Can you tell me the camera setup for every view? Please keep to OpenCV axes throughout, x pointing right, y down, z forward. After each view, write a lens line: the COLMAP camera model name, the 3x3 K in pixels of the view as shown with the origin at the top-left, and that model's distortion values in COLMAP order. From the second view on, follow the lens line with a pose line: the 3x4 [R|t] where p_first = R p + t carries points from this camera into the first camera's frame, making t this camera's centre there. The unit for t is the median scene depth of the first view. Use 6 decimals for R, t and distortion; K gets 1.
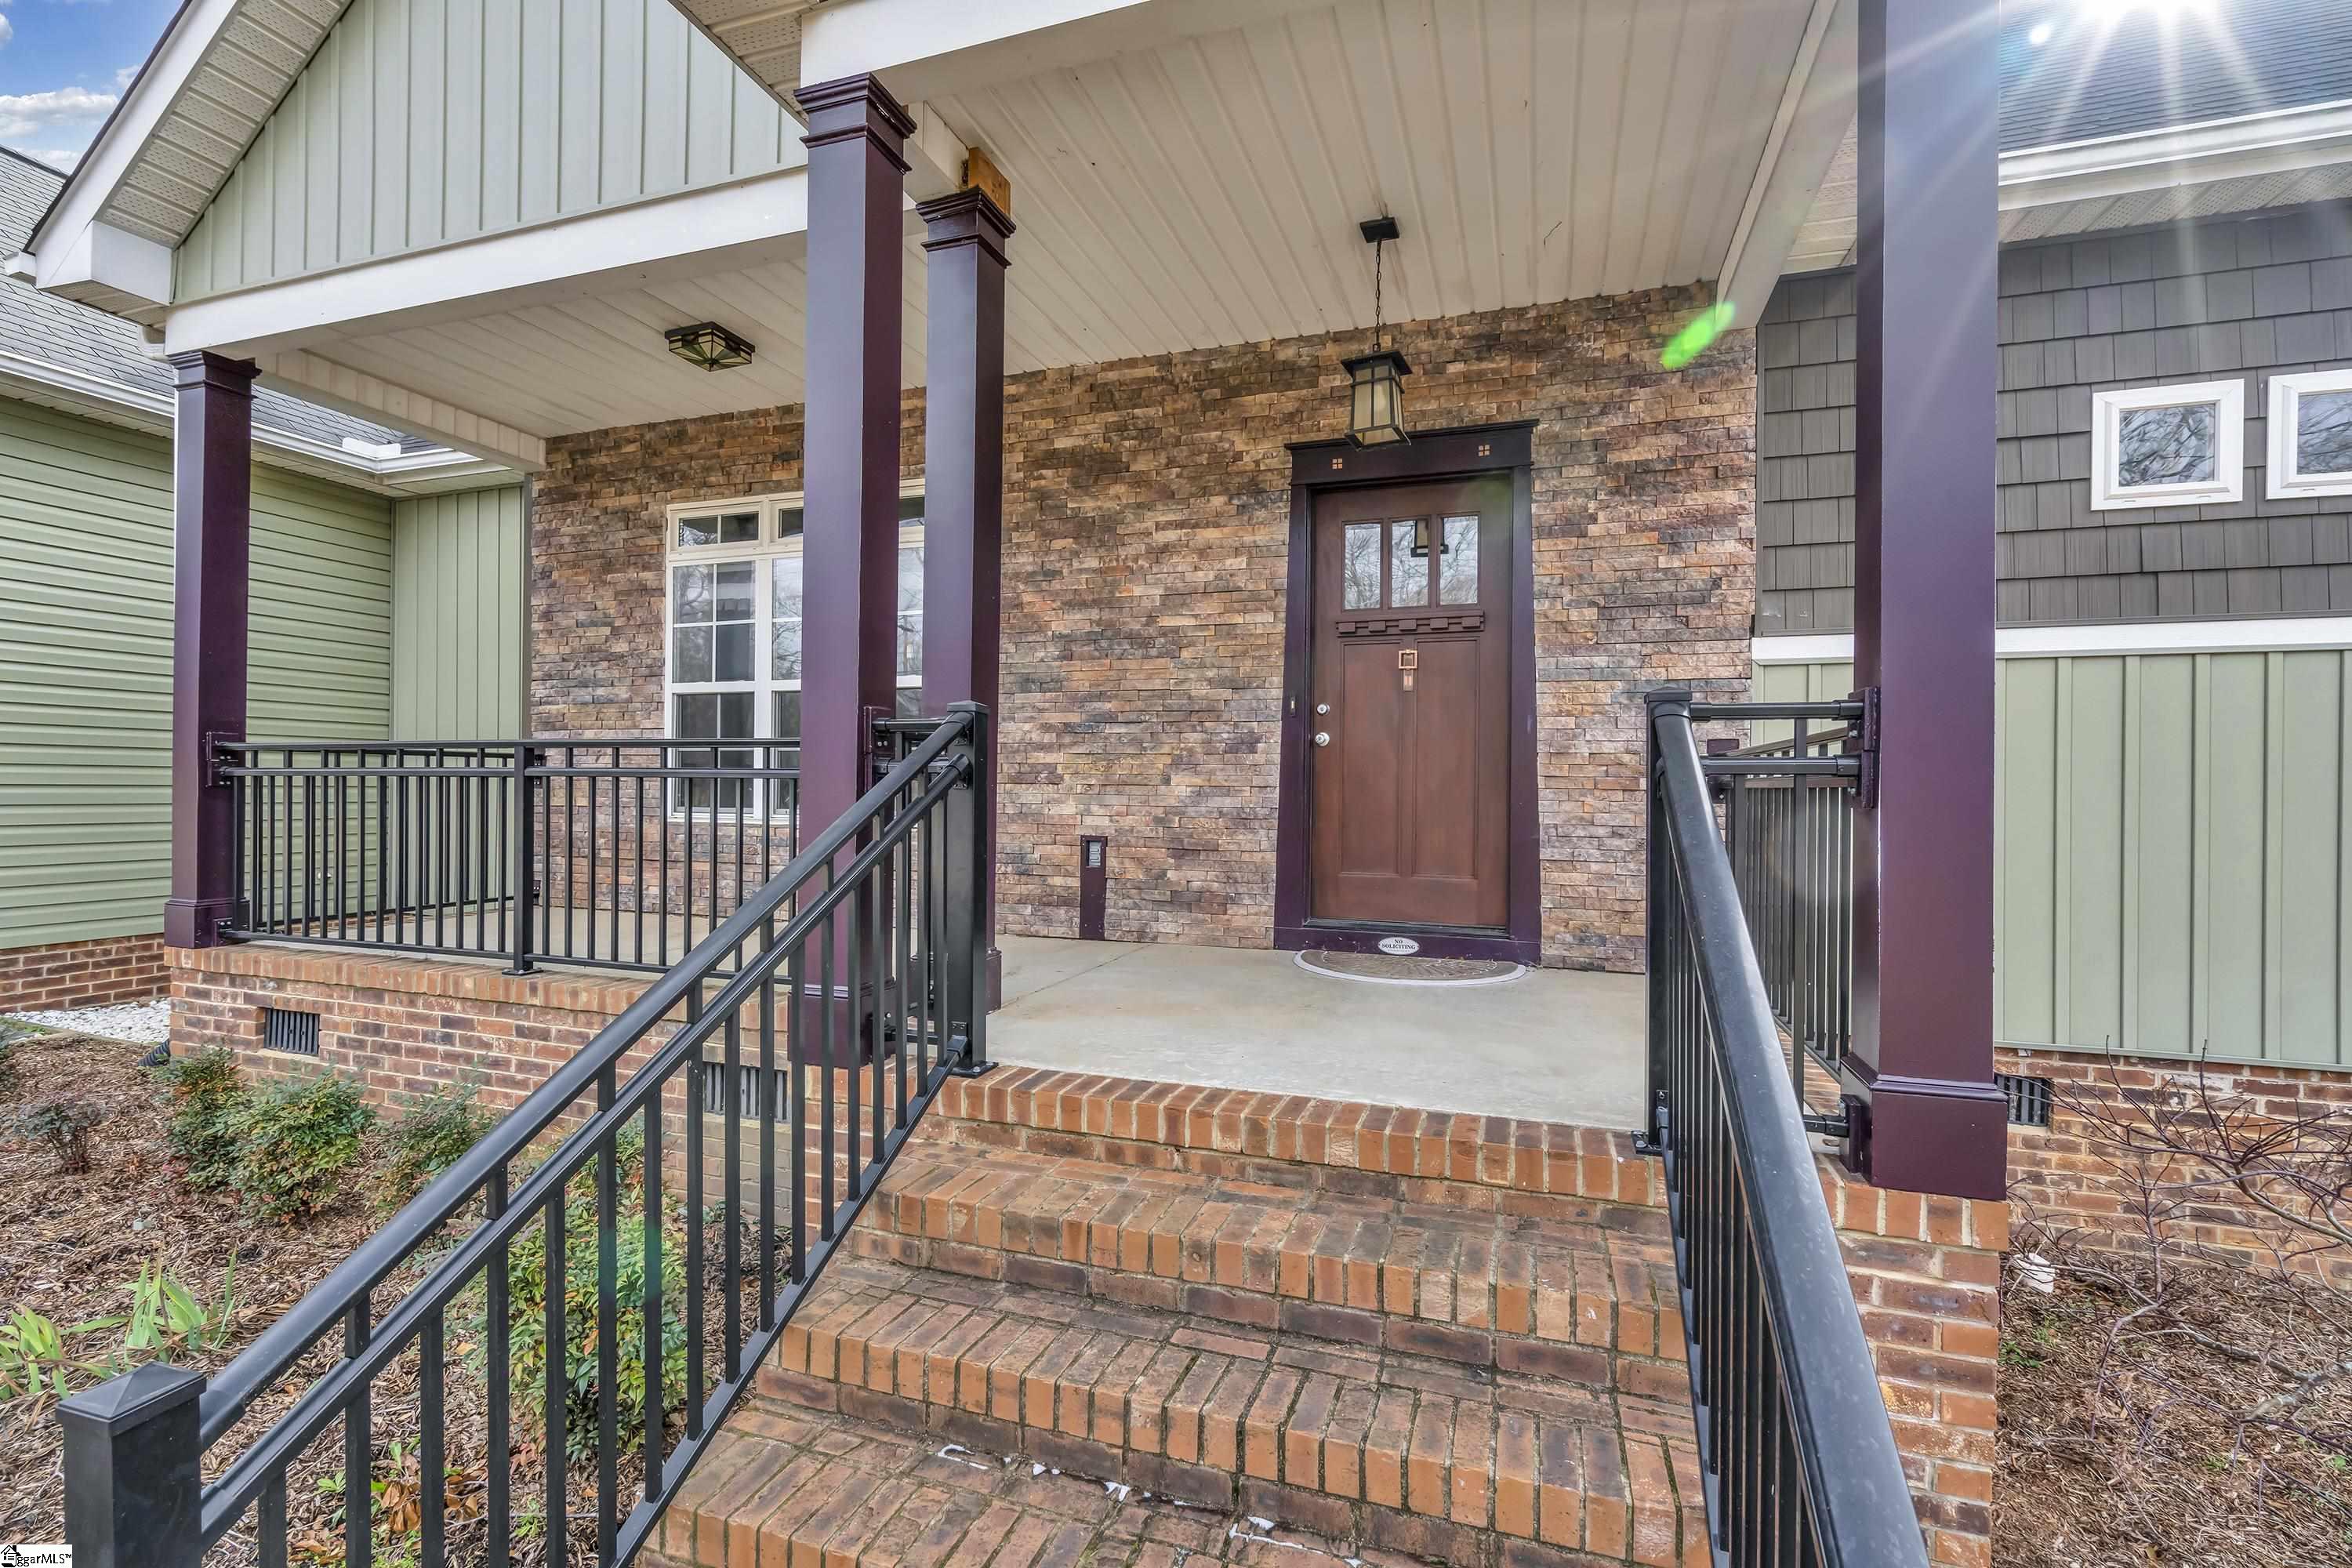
lens RADIAL K [[1031.4, 0, 1164.4], [0, 1031.4, 791.3], [0, 0, 1]] dist [-0.000214, 0.000231]
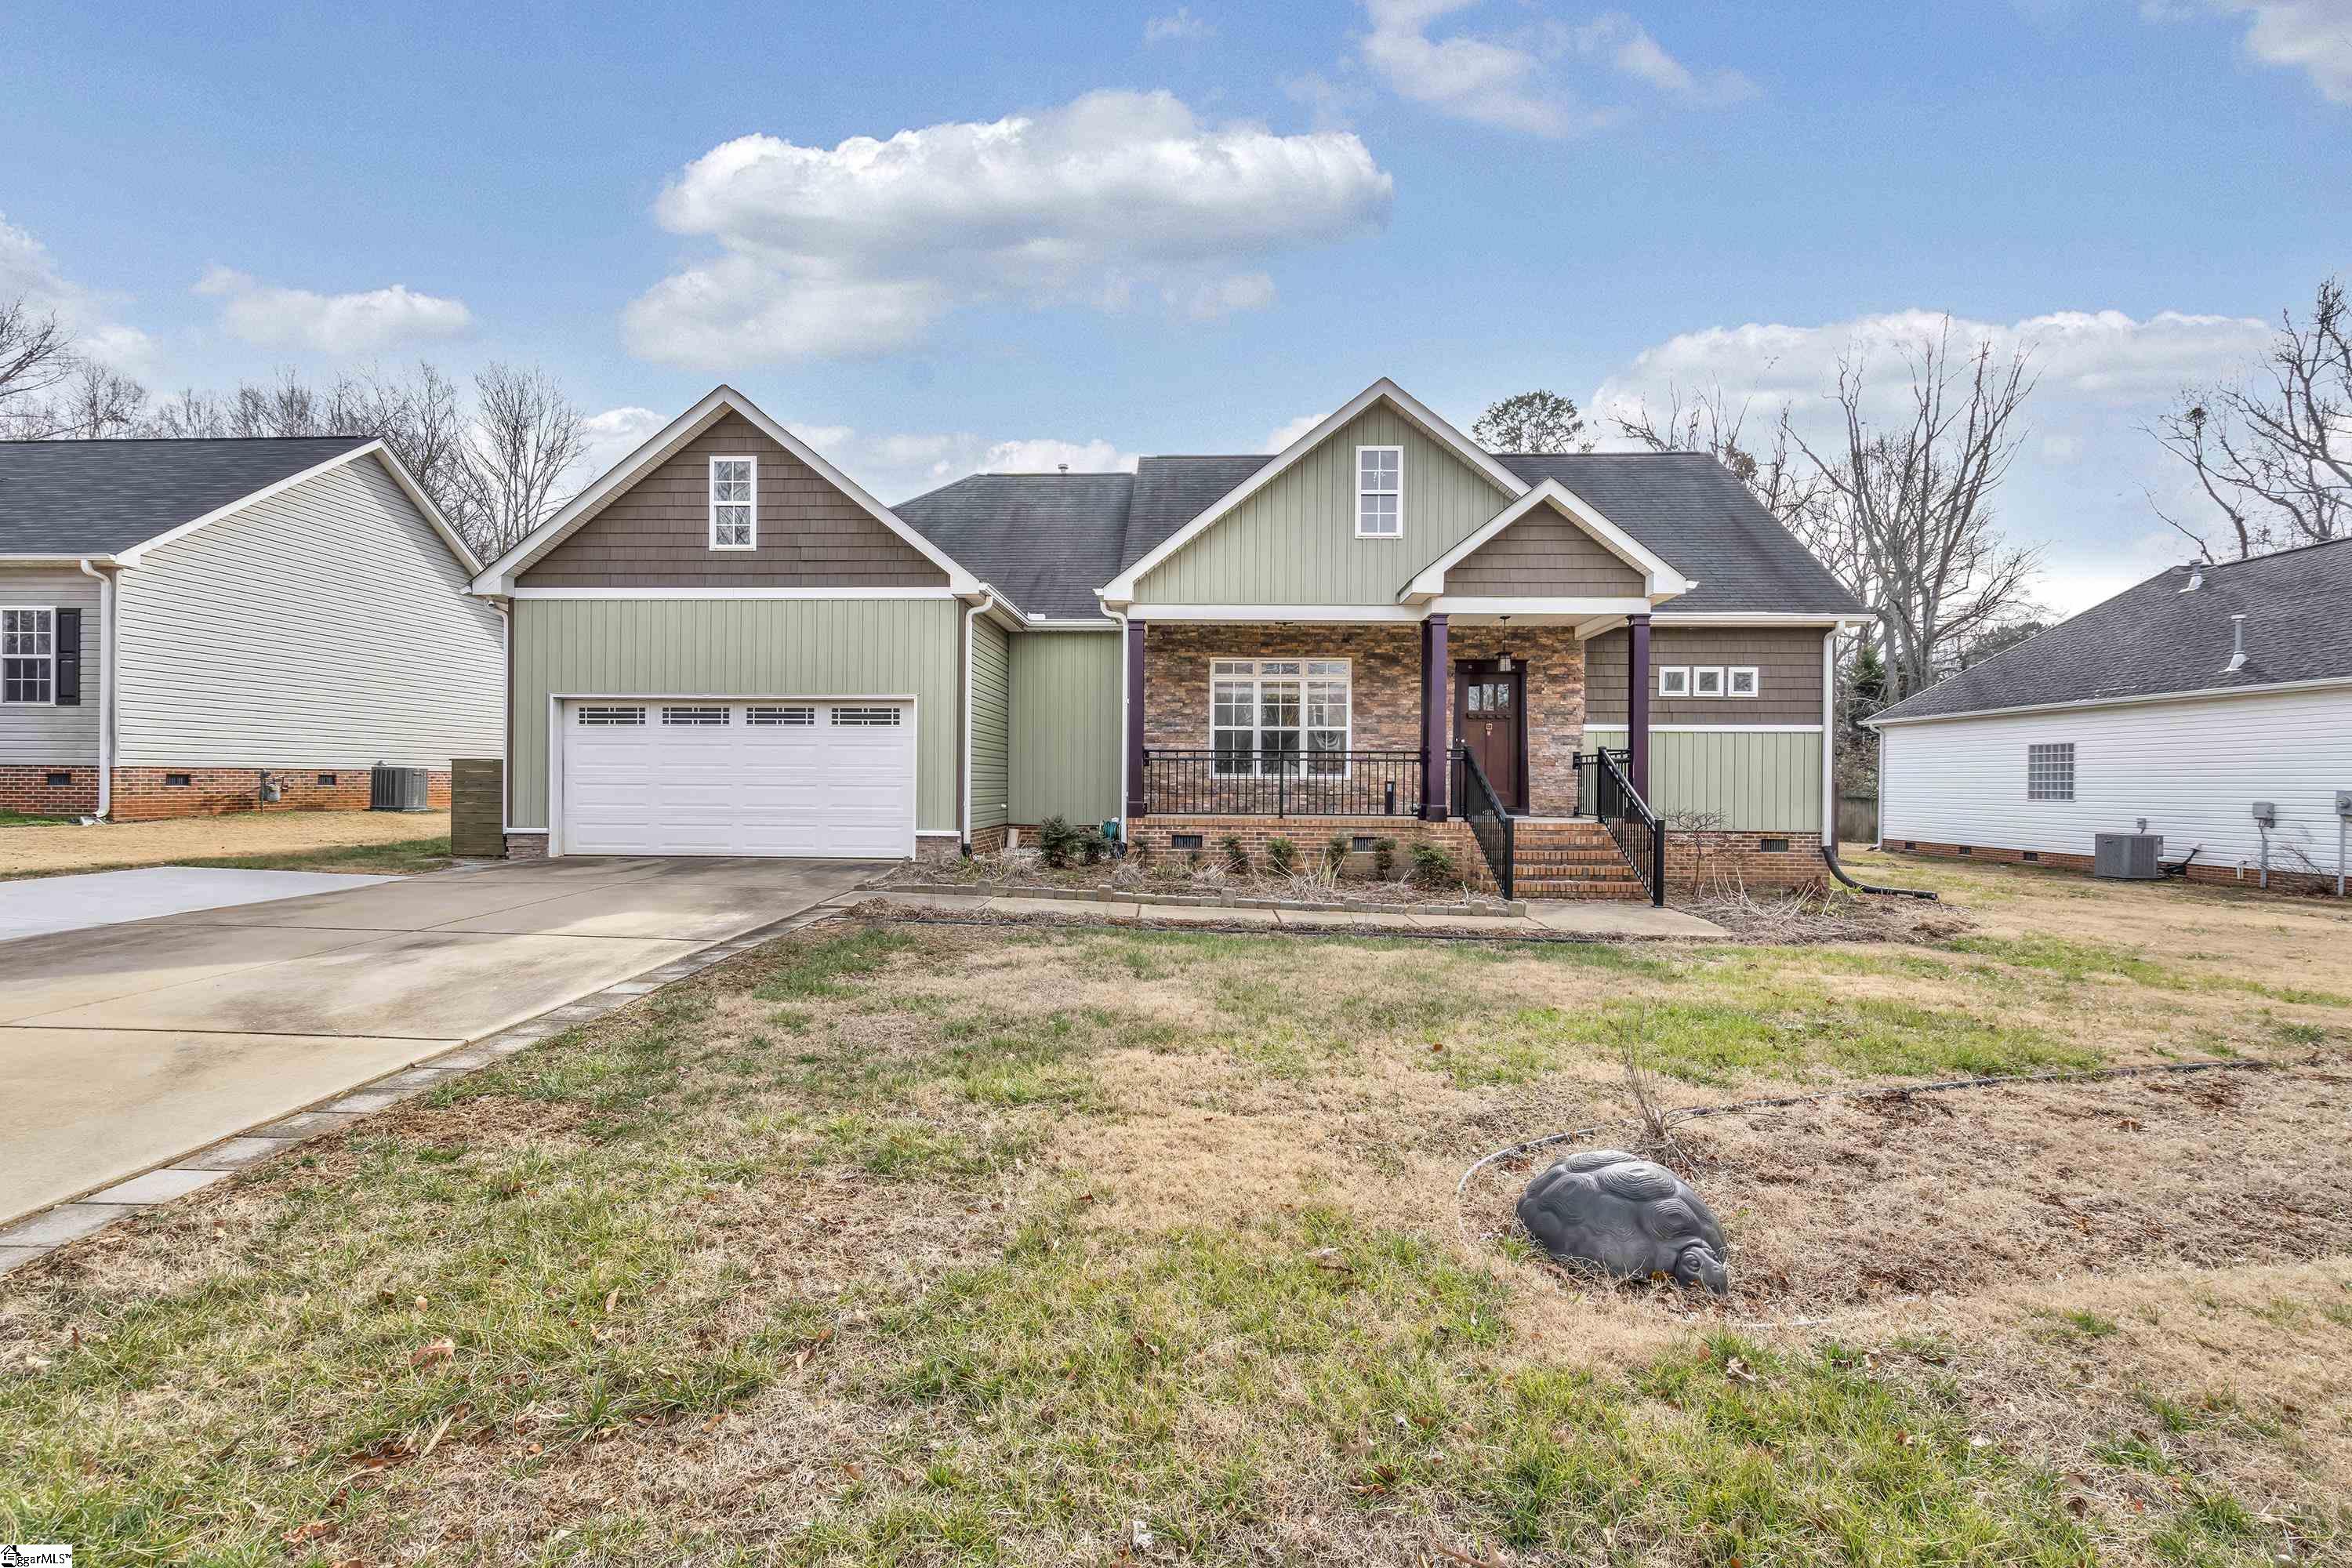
lens RADIAL K [[1031.4, 0, 1164.4], [0, 1031.4, 791.3], [0, 0, 1]] dist [-0.000214, 0.000231]
pose [[0.957418, -0.004955, 0.288662, -1.672746], [0.002539, 0.999959, 0.008744, 0.046844], [-0.288693, -0.007638, 0.957391, -1.820317]]
